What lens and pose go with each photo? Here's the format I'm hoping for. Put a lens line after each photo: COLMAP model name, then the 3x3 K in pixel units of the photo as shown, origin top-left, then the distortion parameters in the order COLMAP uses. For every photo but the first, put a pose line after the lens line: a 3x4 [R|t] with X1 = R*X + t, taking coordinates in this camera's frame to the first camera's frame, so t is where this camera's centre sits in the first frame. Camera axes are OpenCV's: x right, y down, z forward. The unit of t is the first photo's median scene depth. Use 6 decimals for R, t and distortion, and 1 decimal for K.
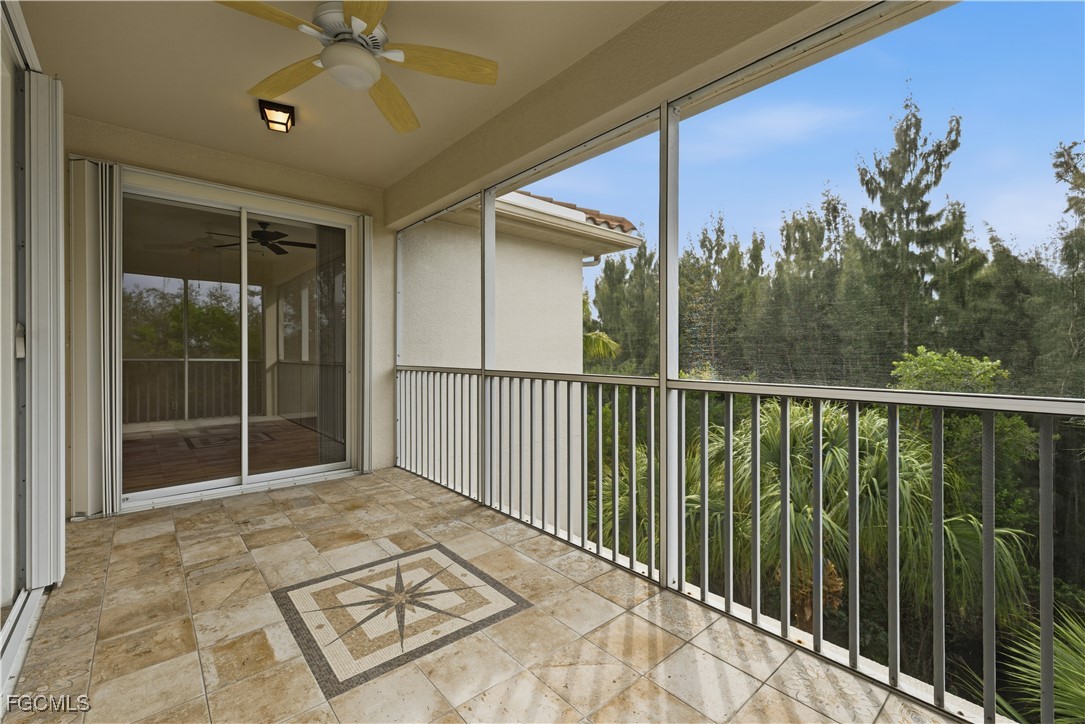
lens RADIAL K [[453.6, 0, 542.9], [0, 453.6, 350.7], [0, 0, 1]] dist [0.003691, -0.000276]
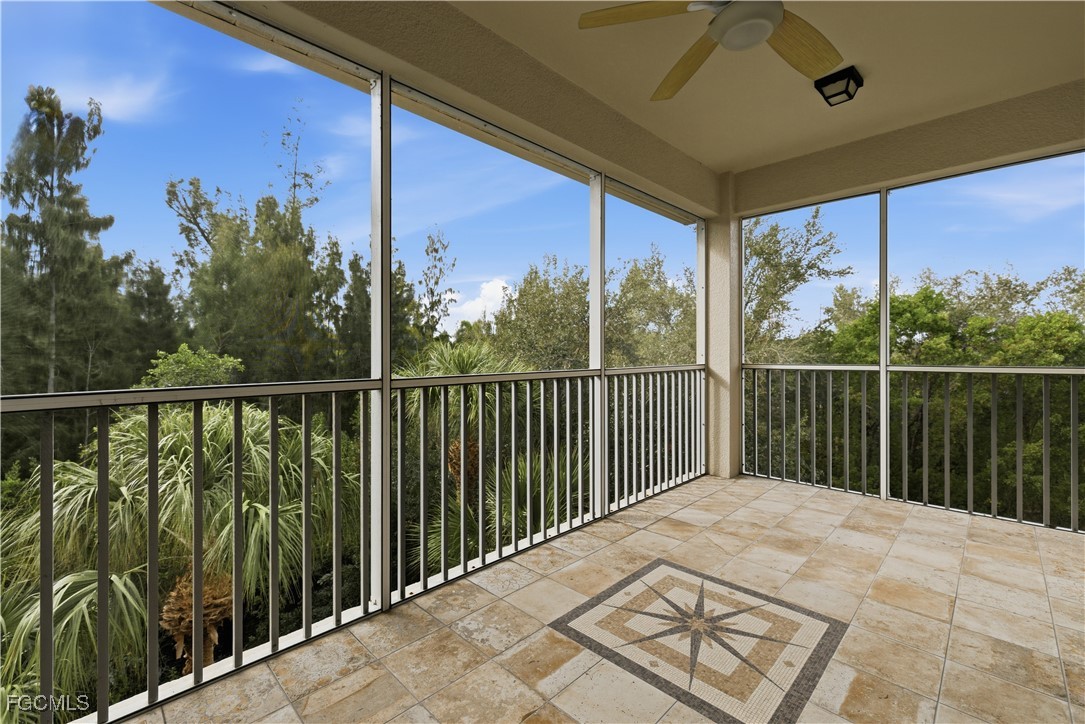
lens RADIAL K [[453.6, 0, 542.9], [0, 453.6, 350.7], [0, 0, 1]] dist [0.003691, -0.000276]
pose [[-0.062329, -0.000121, 0.998056, -1.131650], [-0.002918, 0.999996, -0.000061, 0.010573], [-0.998051, -0.002916, -0.062329, 1.300856]]
